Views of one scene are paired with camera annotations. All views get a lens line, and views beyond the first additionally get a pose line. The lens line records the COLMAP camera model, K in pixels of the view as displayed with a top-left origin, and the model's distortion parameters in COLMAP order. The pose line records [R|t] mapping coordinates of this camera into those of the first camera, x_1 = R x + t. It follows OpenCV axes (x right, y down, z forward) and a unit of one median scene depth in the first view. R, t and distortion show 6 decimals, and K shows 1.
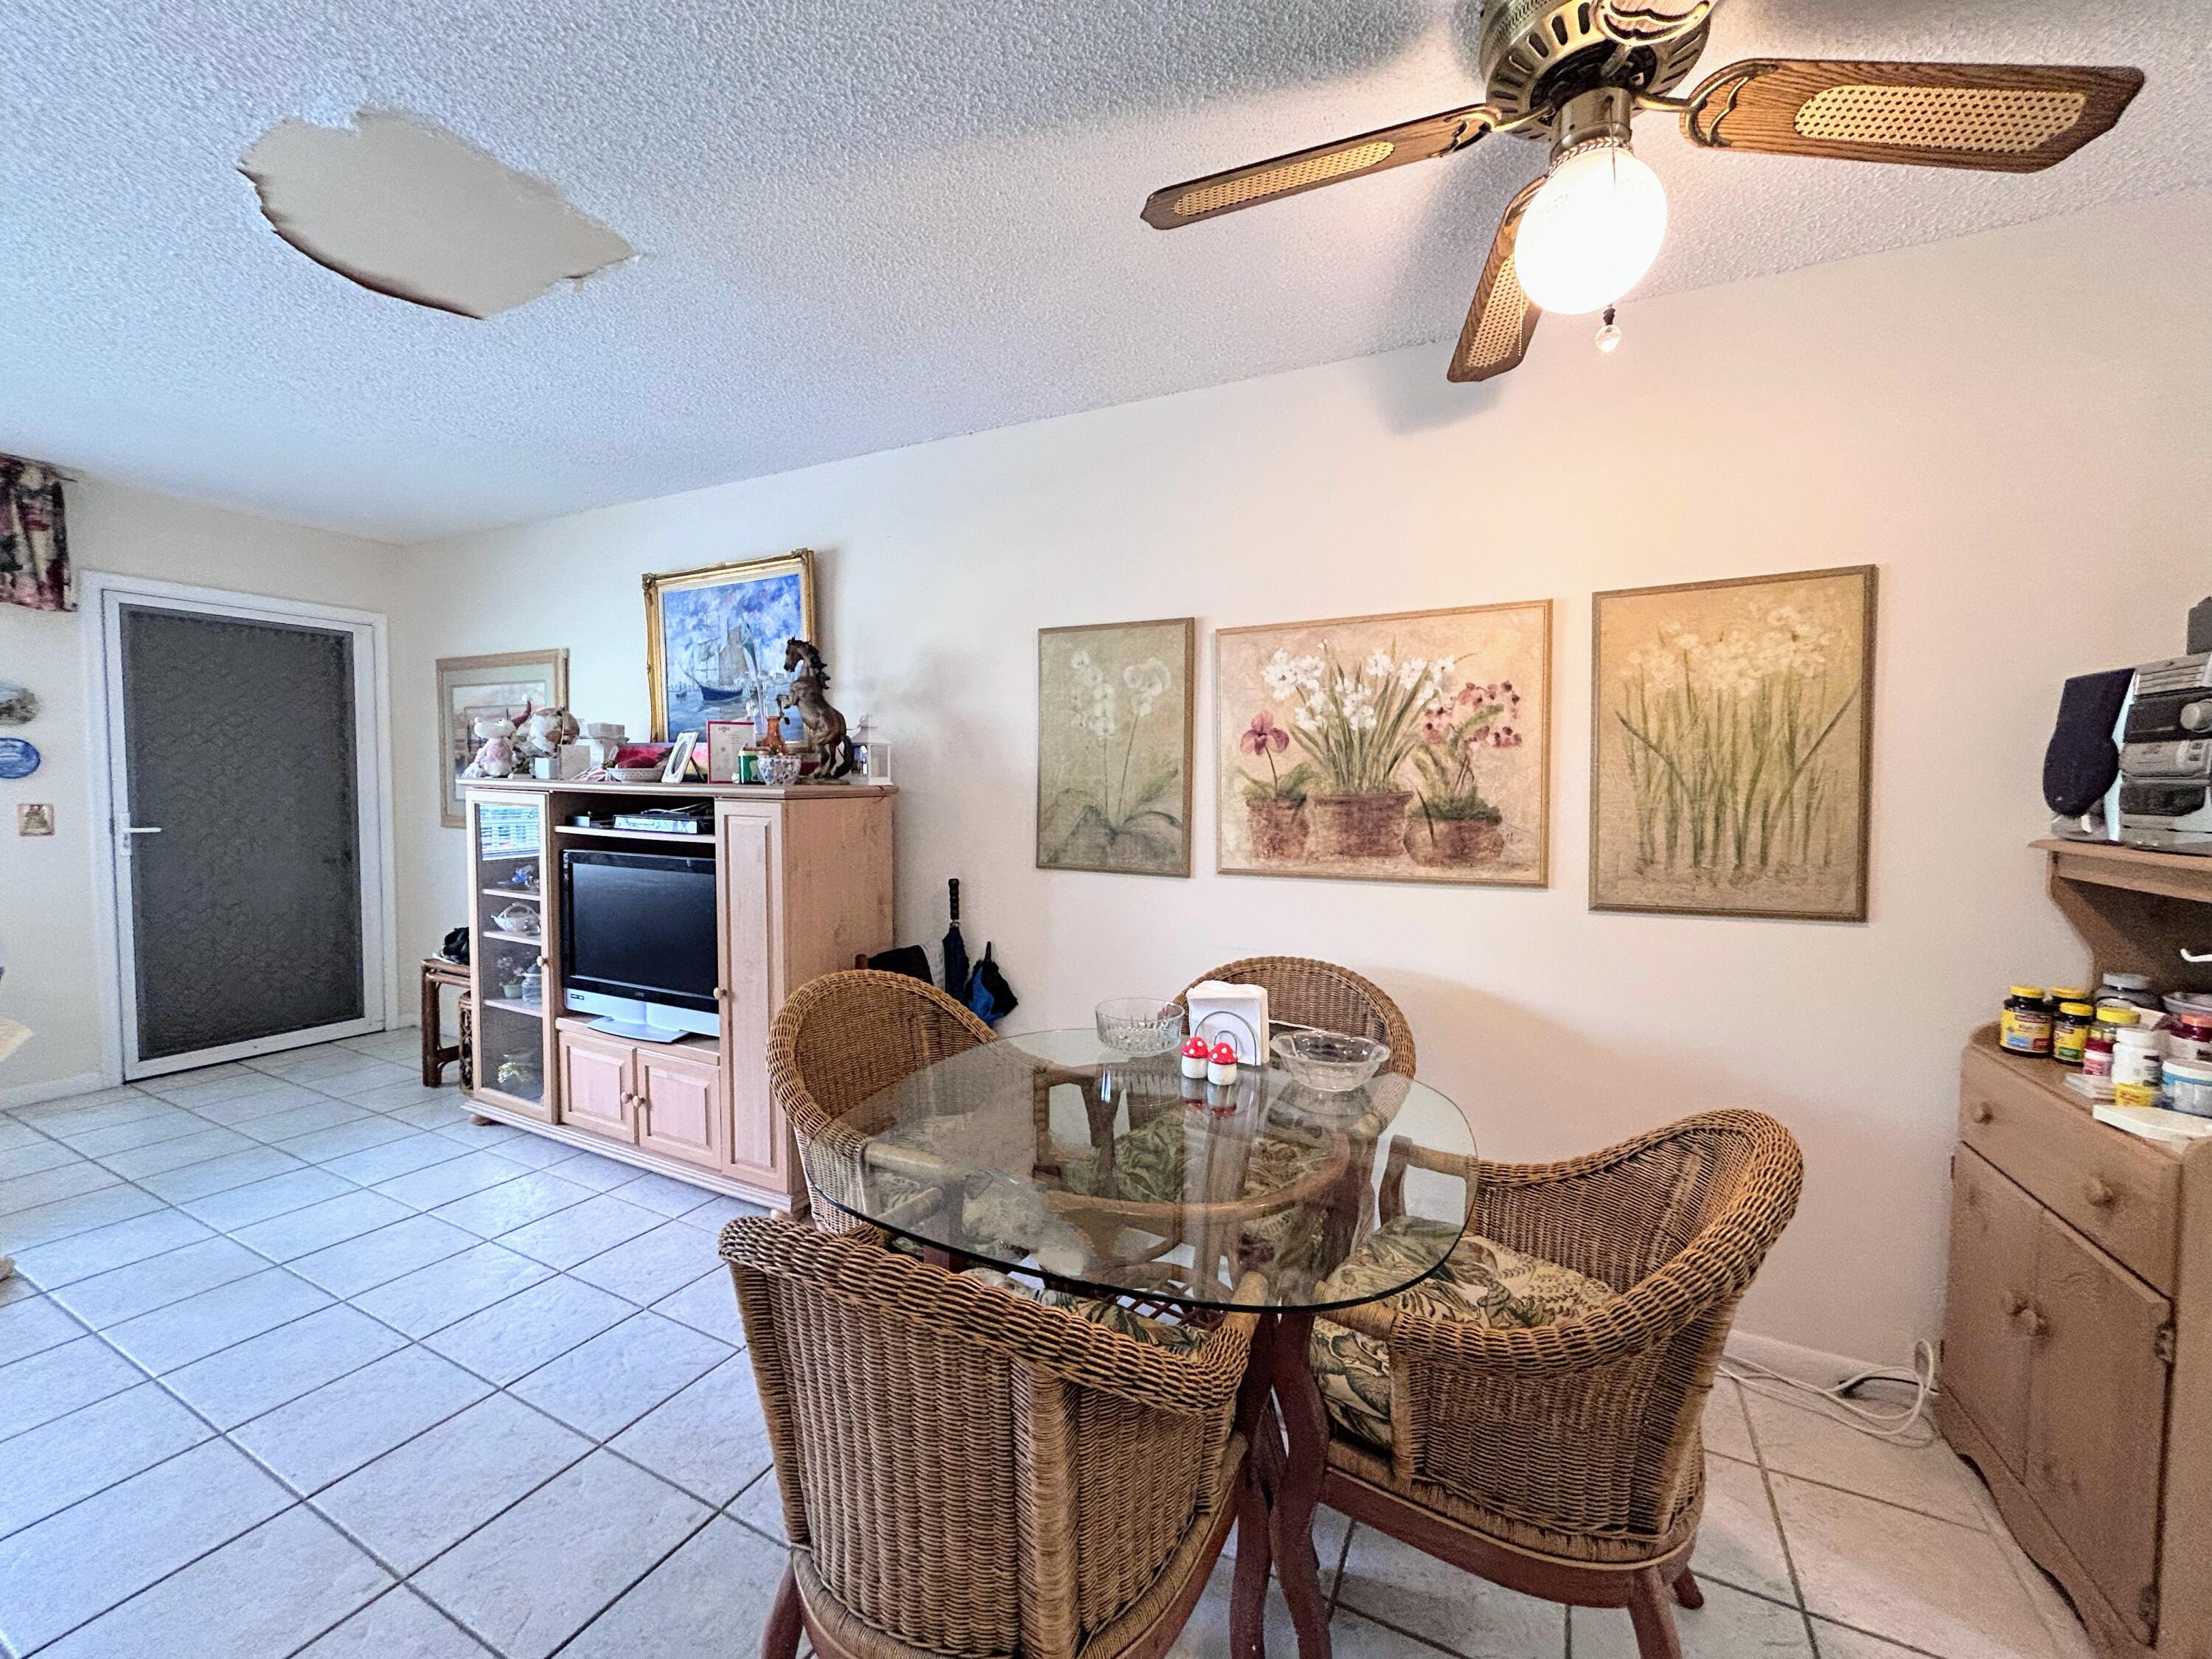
lens RADIAL K [[898.3, 0, 1102.5], [0, 898.3, 828.1], [0, 0, 1]] dist [0.001127, -0.000228]
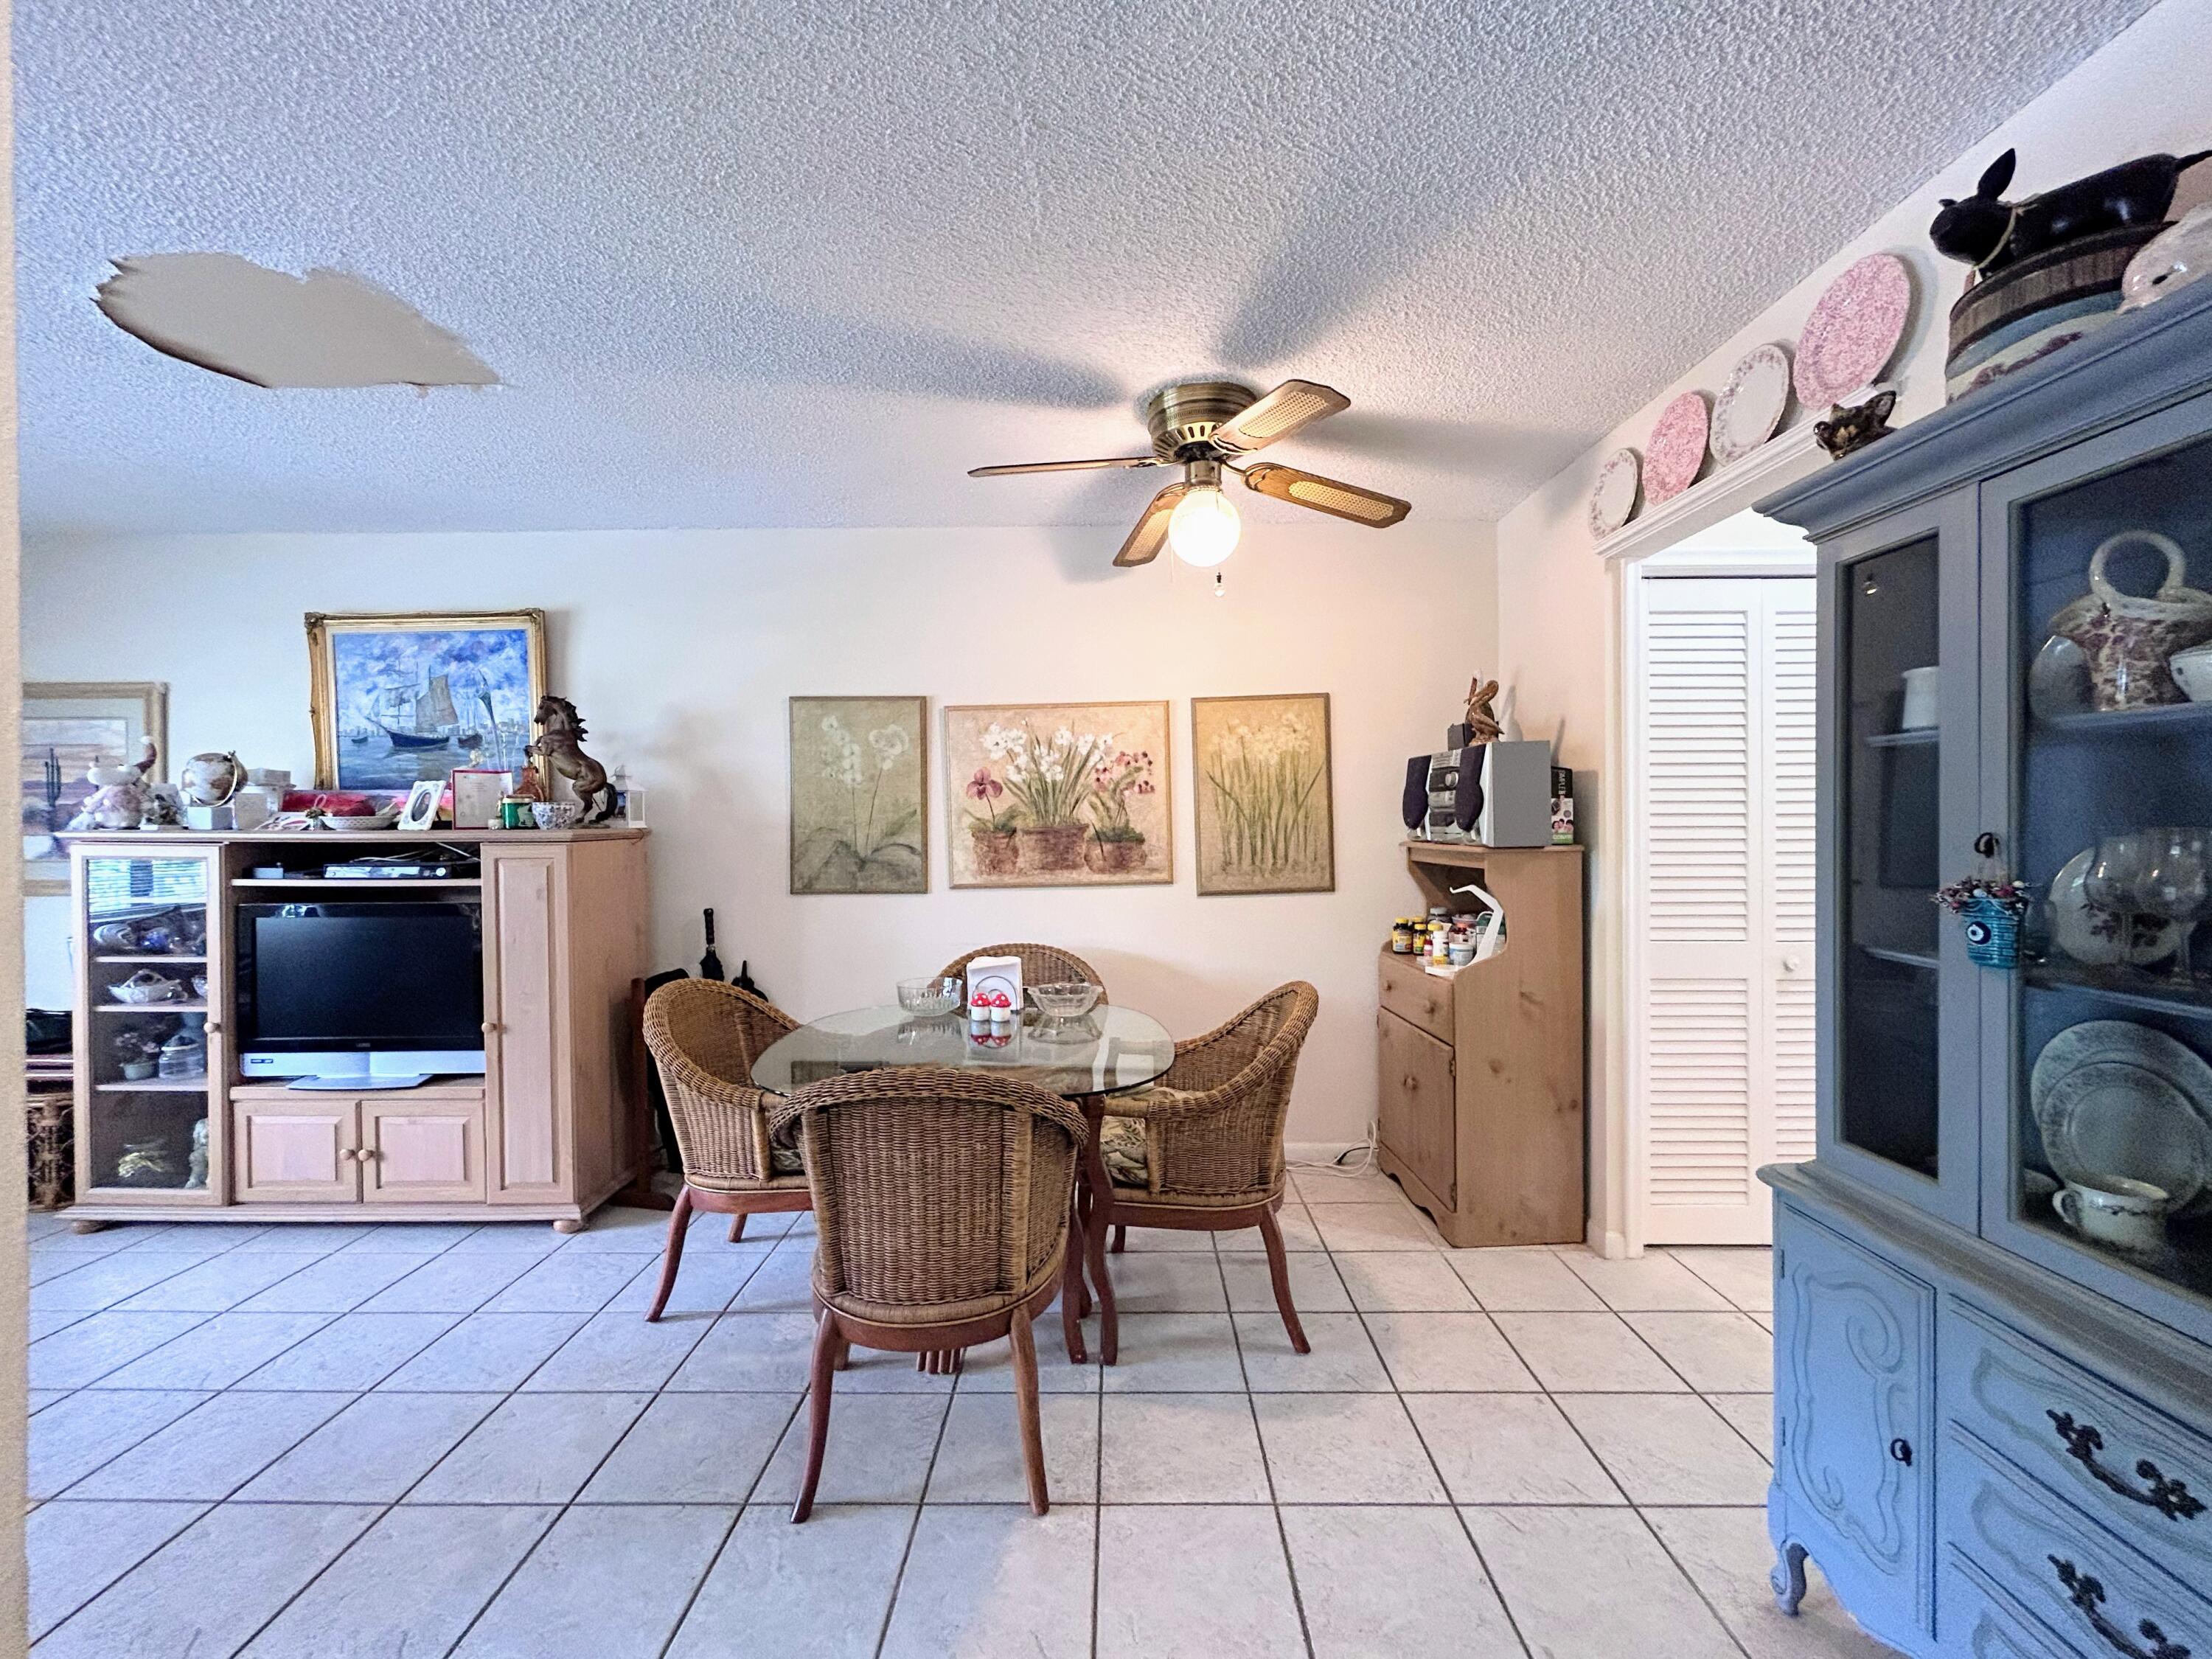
lens RADIAL K [[898.3, 0, 1102.5], [0, 898.3, 828.1], [0, 0, 1]] dist [0.001127, -0.000228]
pose [[0.895547, -0.020613, 0.444490, -0.264821], [0.040879, 0.998513, -0.036055, 0.018768], [-0.443086, 0.050459, 0.895058, -0.299104]]
